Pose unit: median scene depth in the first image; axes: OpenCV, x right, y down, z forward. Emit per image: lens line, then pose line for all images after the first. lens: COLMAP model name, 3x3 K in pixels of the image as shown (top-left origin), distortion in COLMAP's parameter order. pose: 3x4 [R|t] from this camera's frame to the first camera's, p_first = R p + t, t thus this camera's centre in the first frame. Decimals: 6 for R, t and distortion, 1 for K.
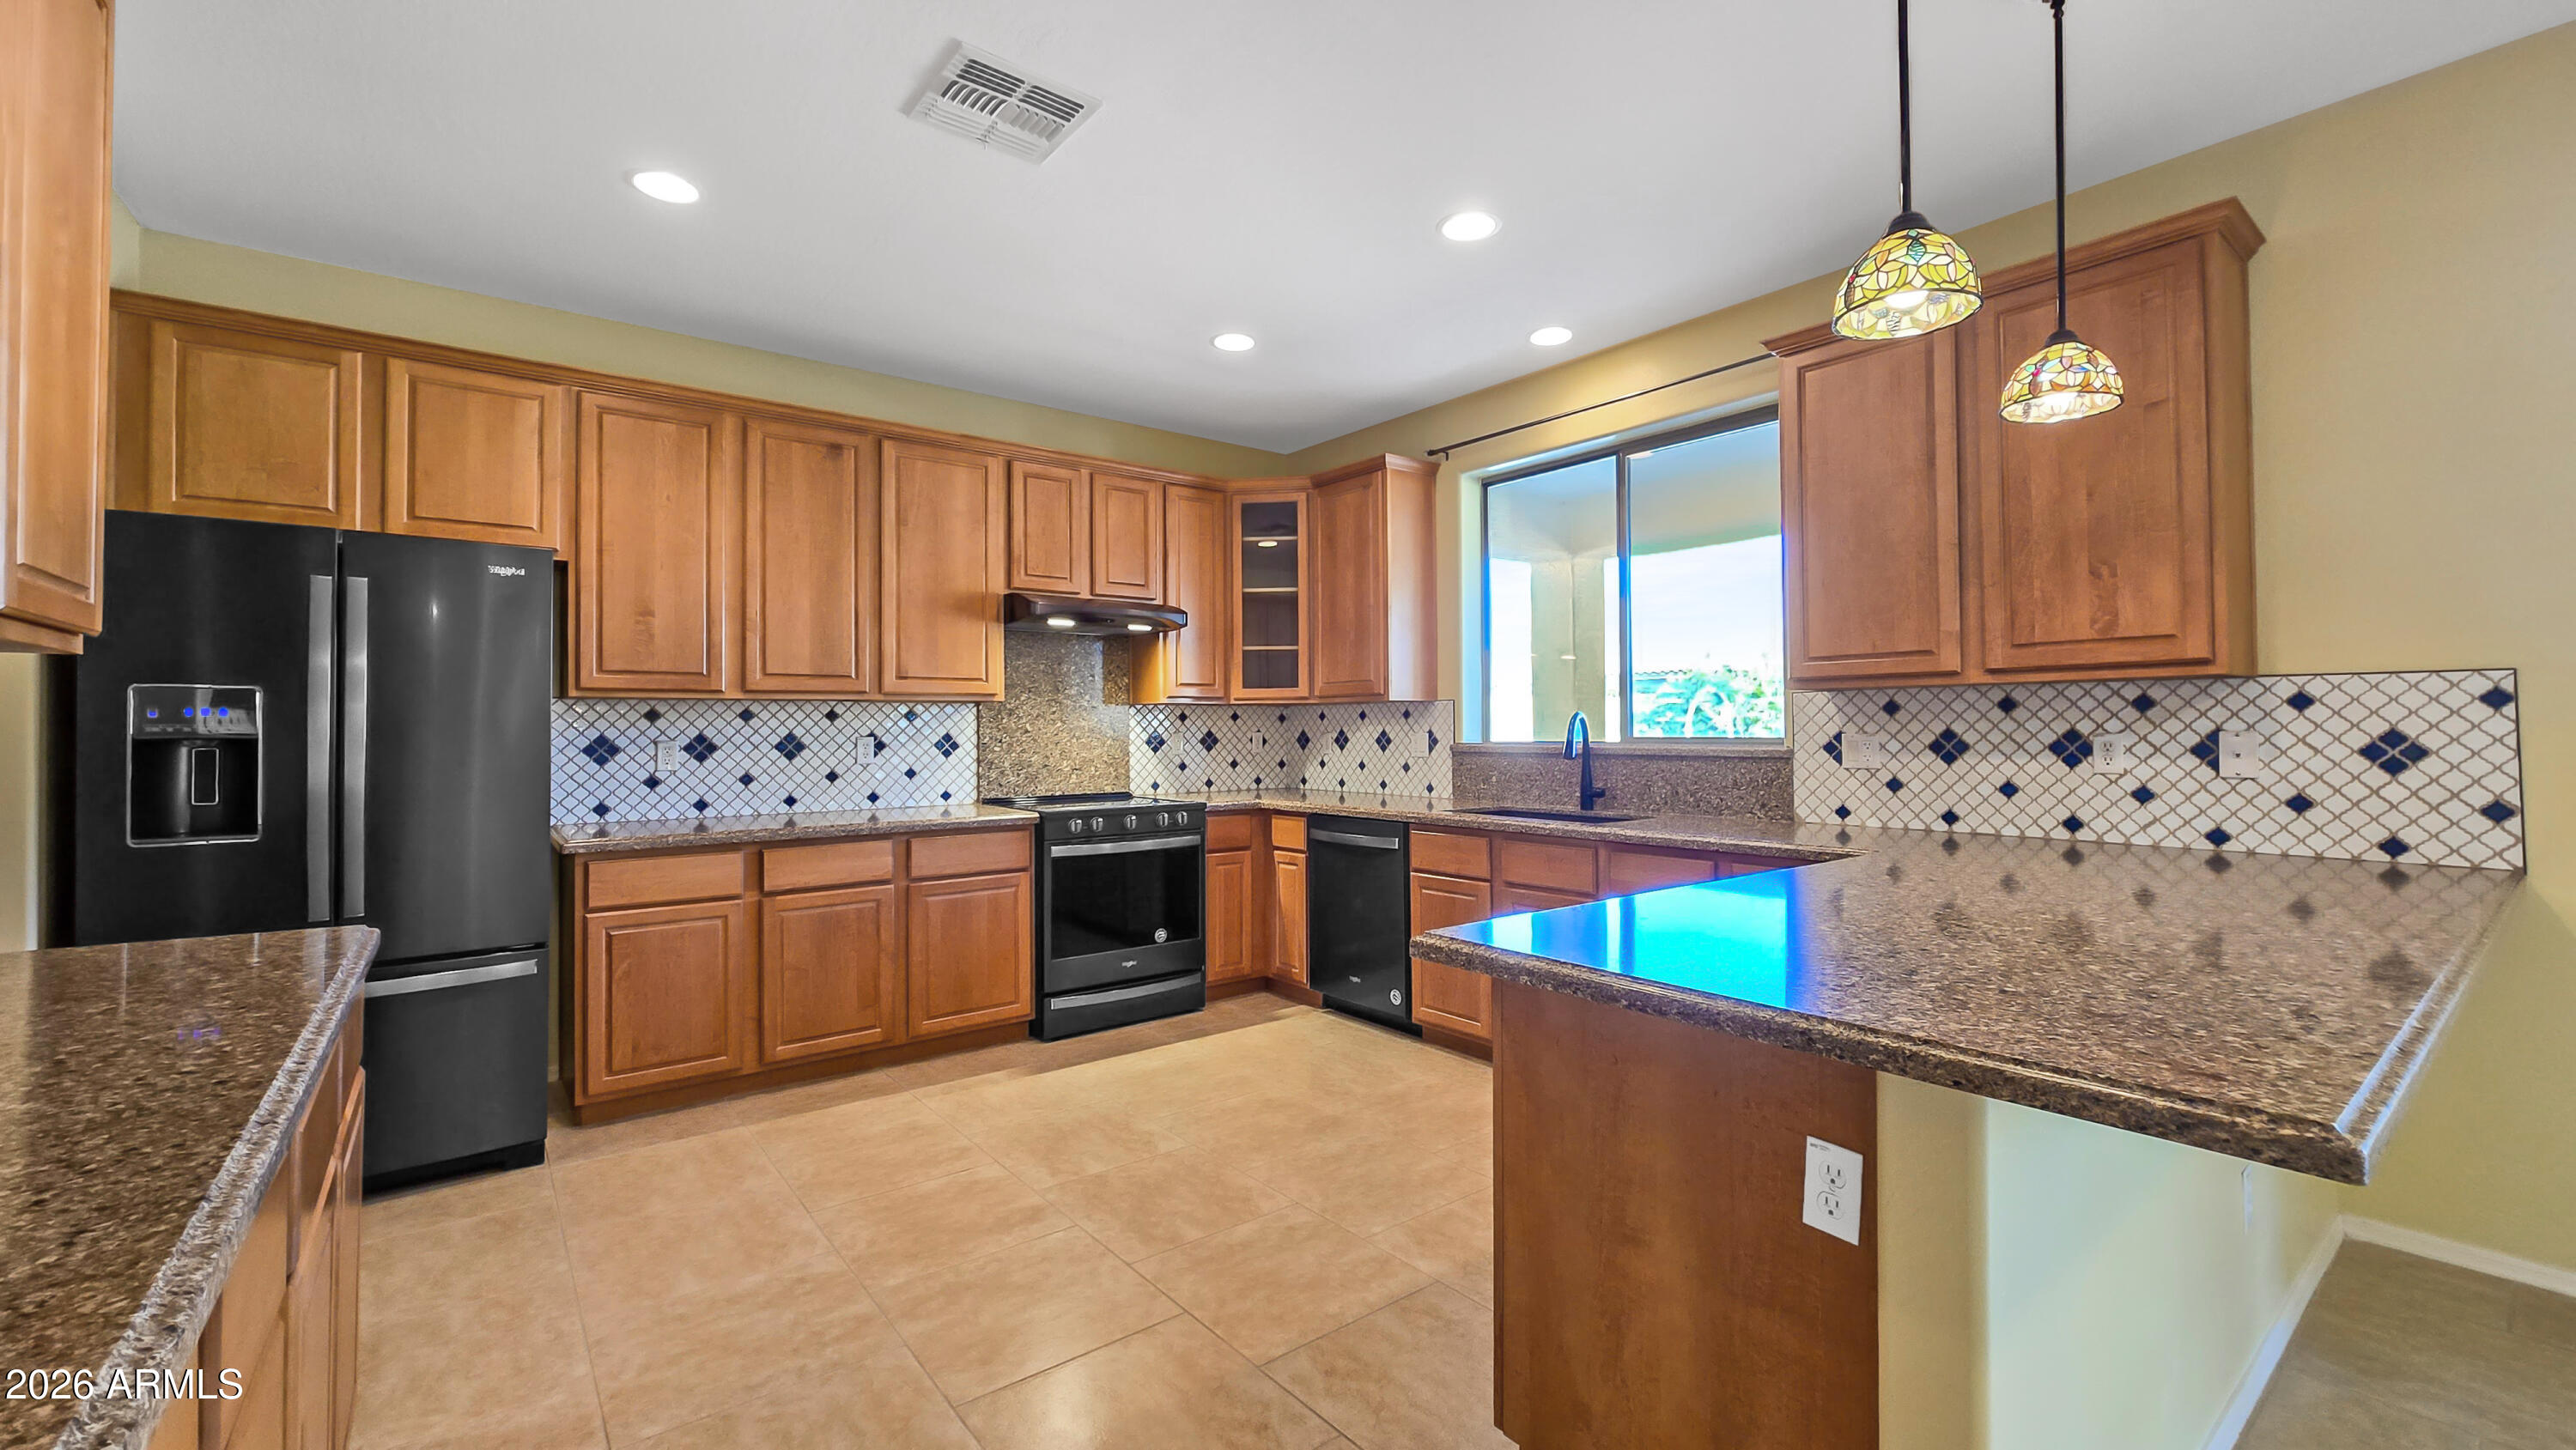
lens RADIAL K [[1041.2, 0, 1311.3], [0, 1041.2, 719.3], [0, 0, 1]] dist [-0.004404, 0.000027]
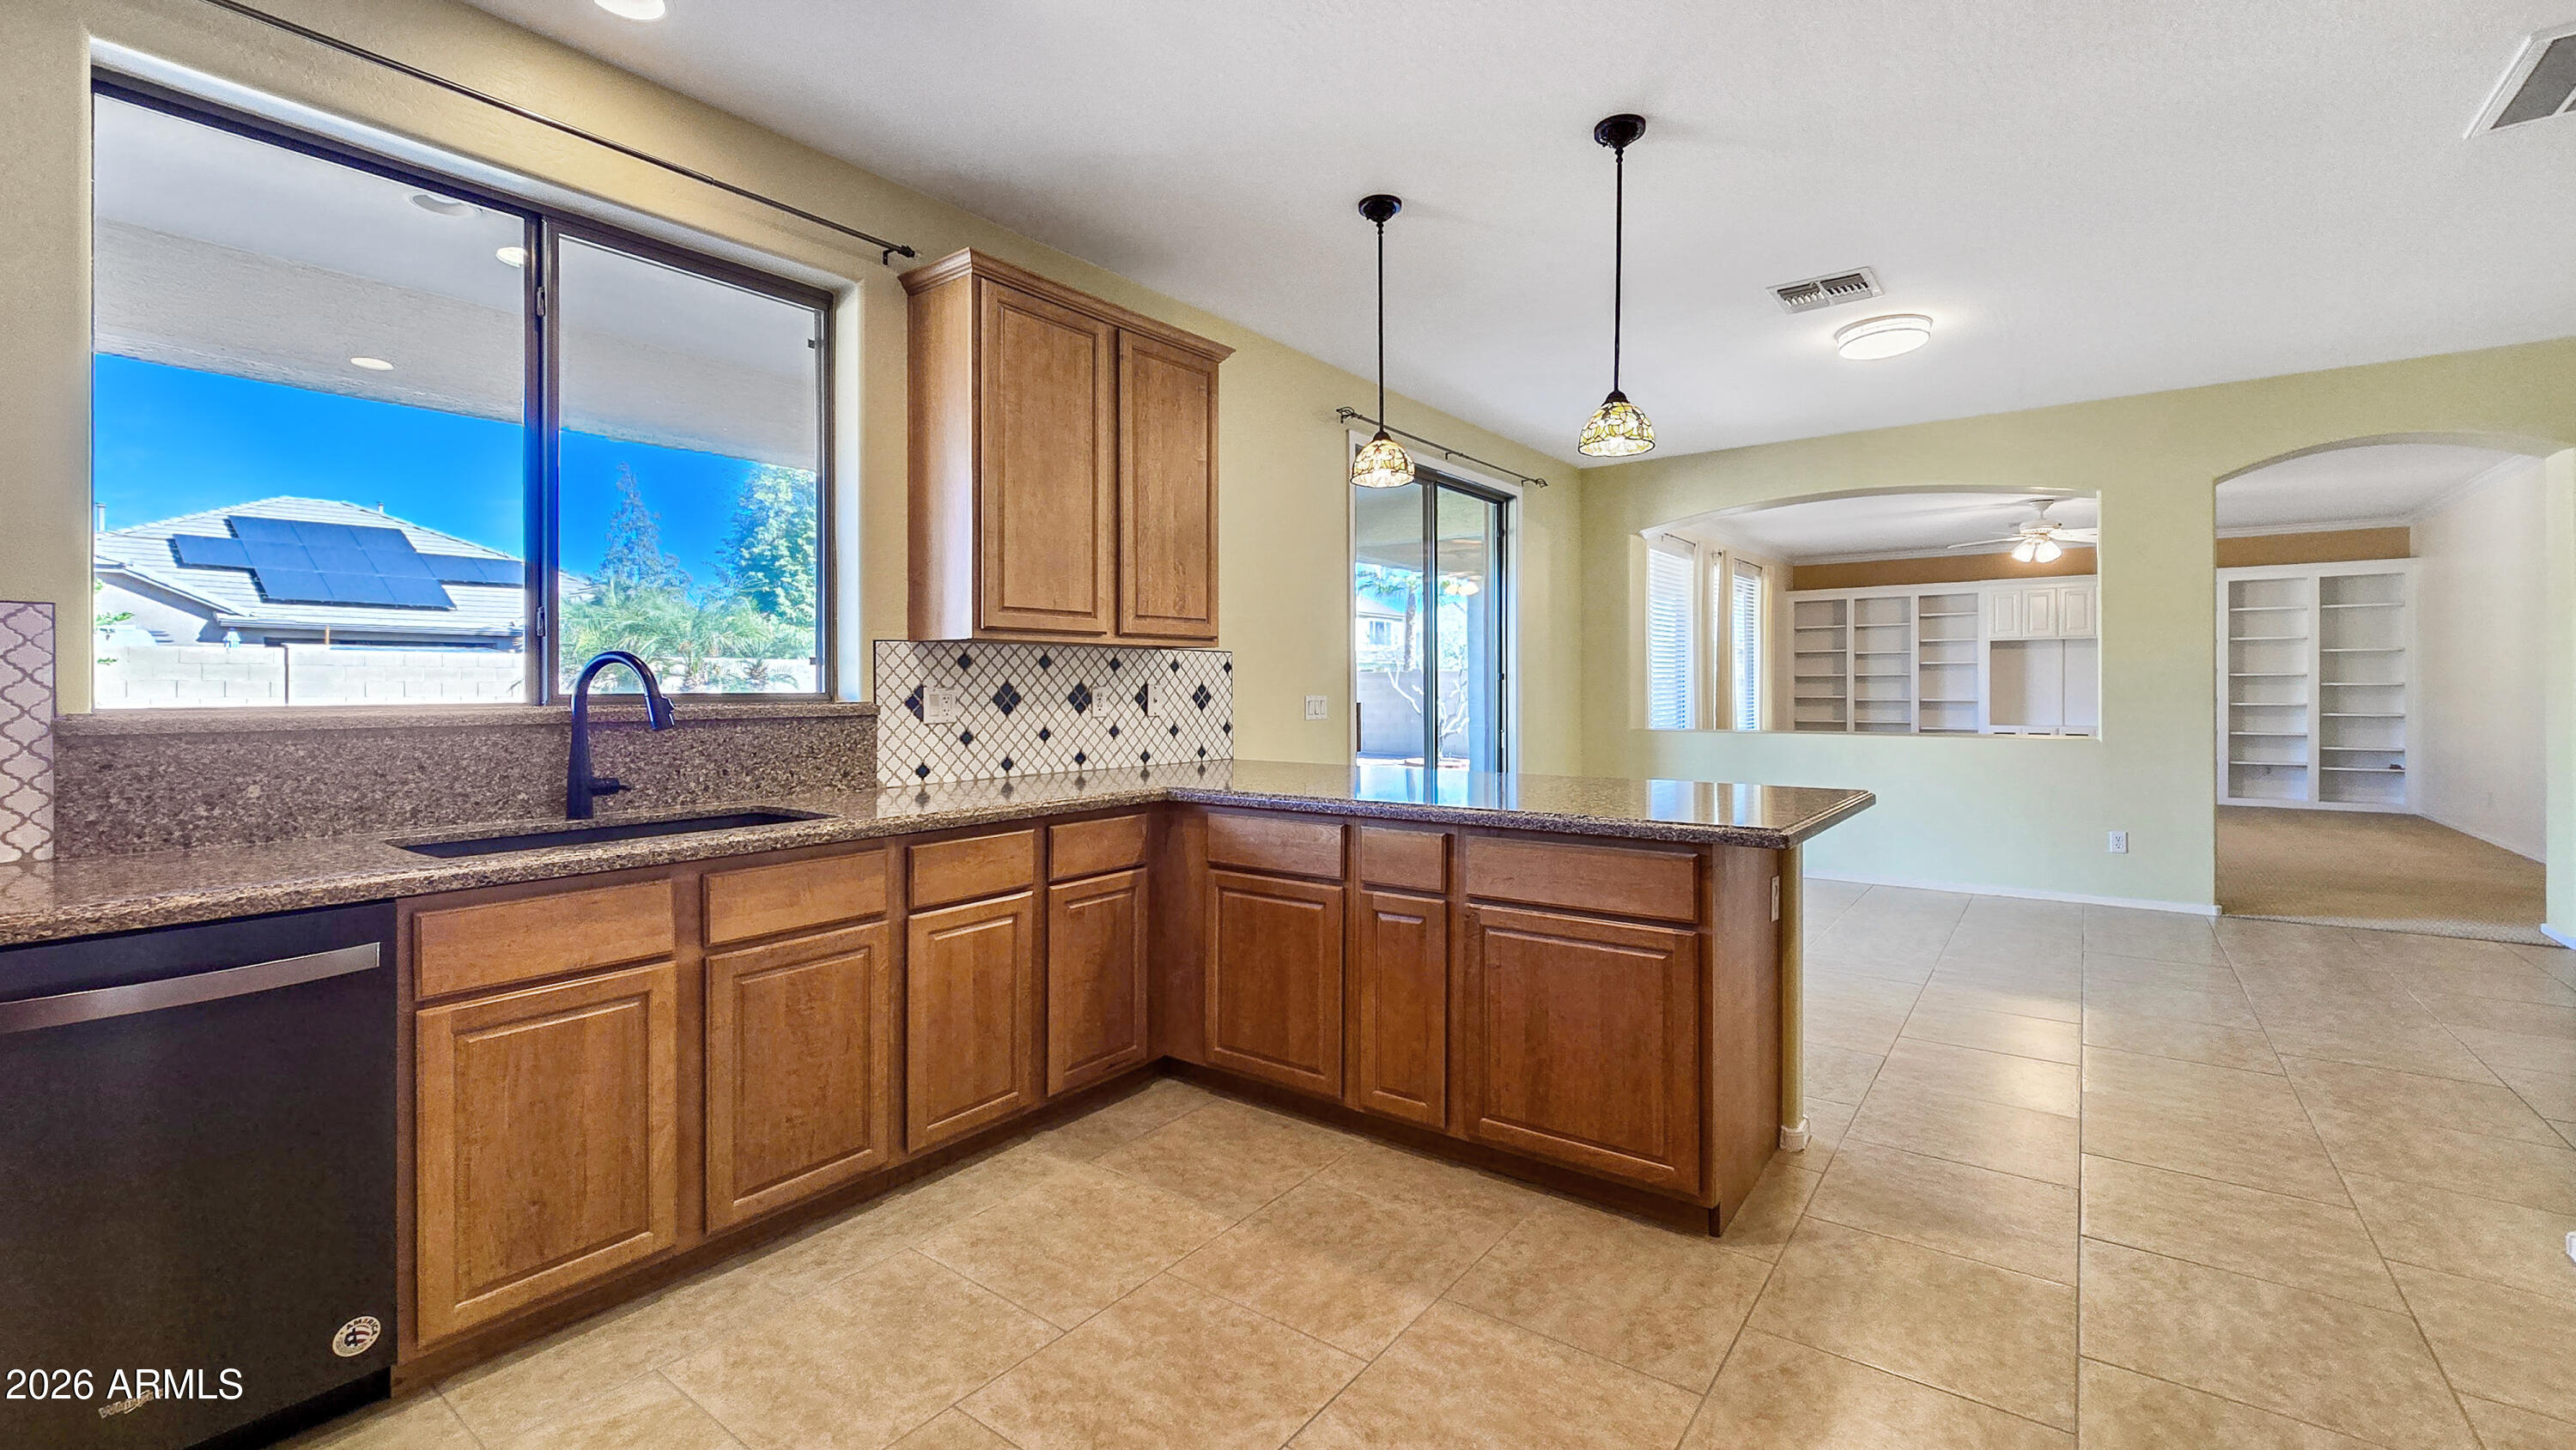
lens RADIAL K [[1041.2, 0, 1286.7], [0, 1041.2, 686.9], [0, 0, 1]] dist [-0.004404, 0.000027]
pose [[-0.228560, 0.006302, 0.973509, -0.532270], [-0.003672, 0.999966, -0.007336, 0.021358], [-0.973523, -0.005251, -0.228529, 0.996083]]
